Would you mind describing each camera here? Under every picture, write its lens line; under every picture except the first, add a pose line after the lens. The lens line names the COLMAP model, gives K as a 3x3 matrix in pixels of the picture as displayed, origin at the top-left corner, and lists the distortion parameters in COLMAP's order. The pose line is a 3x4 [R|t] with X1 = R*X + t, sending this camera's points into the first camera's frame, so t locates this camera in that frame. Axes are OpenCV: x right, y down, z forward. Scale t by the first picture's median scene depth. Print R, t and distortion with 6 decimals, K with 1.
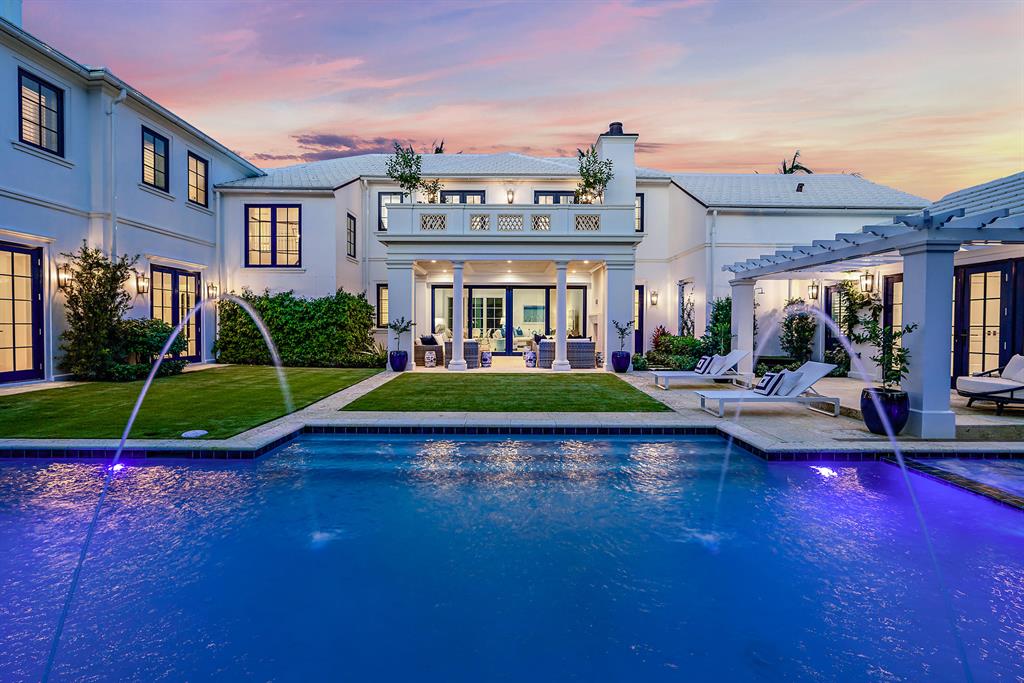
lens RADIAL K [[461.3, 0, 512.4], [0, 461.3, 334.7], [0, 0, 1]] dist [-0.000821, -0.000412]
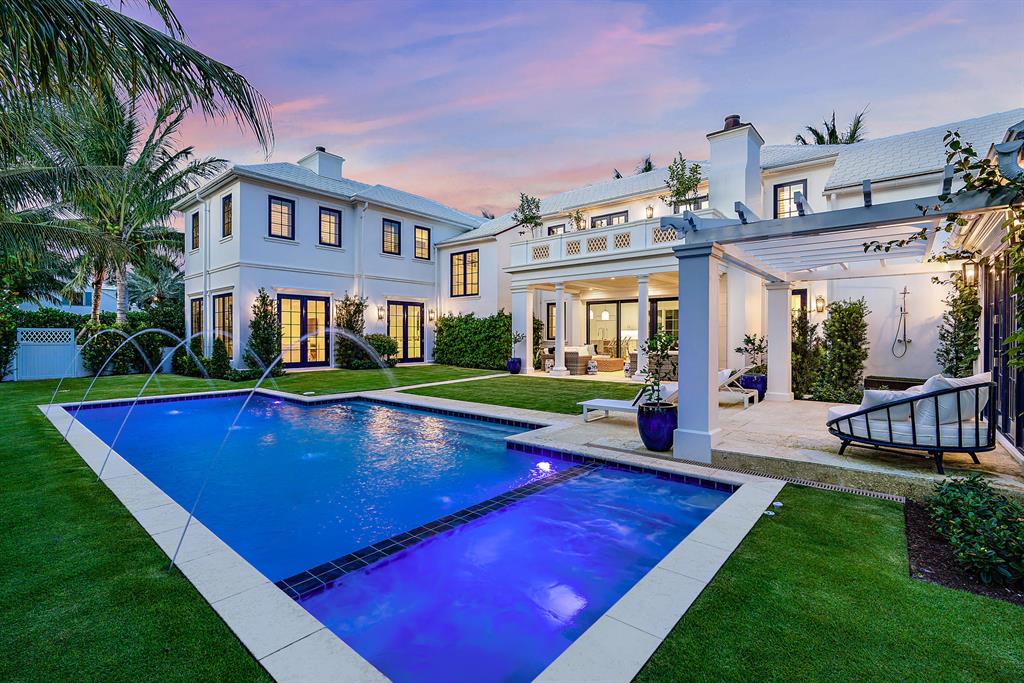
lens RADIAL K [[468.7, 0, 512.0], [0, 468.7, 341.5], [0, 0, 1]] dist [-0.001461, -0.000191]
pose [[0.763778, 0.003477, -0.645470, 0.530368], [-0.010699, 0.999916, -0.007273, 0.000084], [0.645390, 0.012461, 0.763751, 0.009446]]
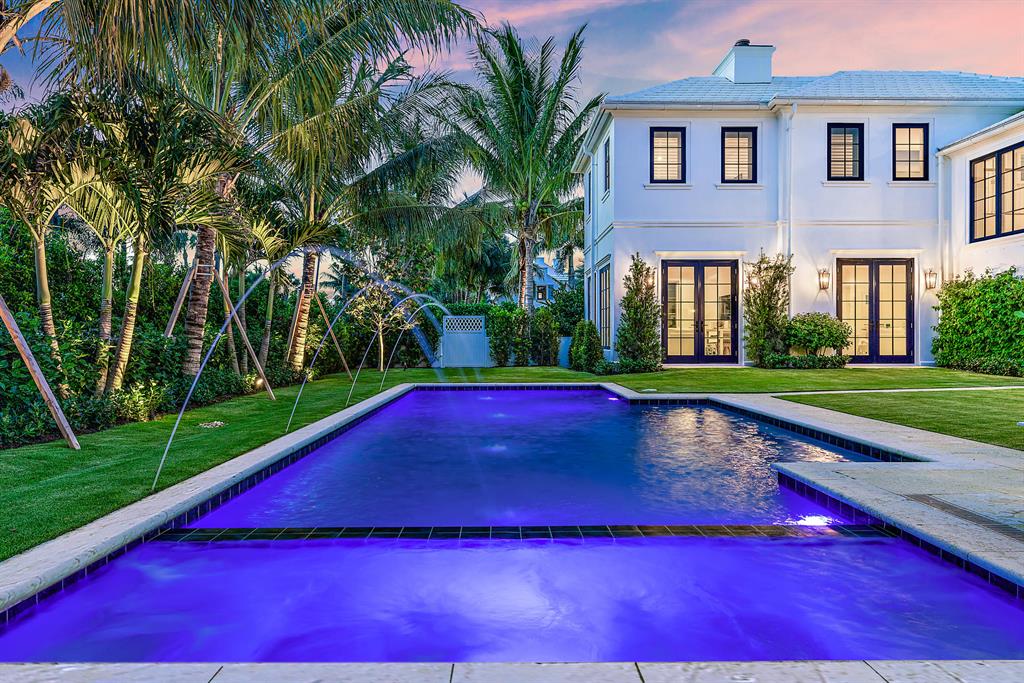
lens RADIAL K [[700.0, 0, 512.0], [0, 700.0, 341.5], [0, 0, 1]] dist [0.010238, 0.001836]
pose [[0.020803, -0.001099, -0.999783, 0.594704], [-0.017195, 0.999851, -0.001457, 0.032925], [0.999636, 0.017222, 0.020781, 0.227088]]
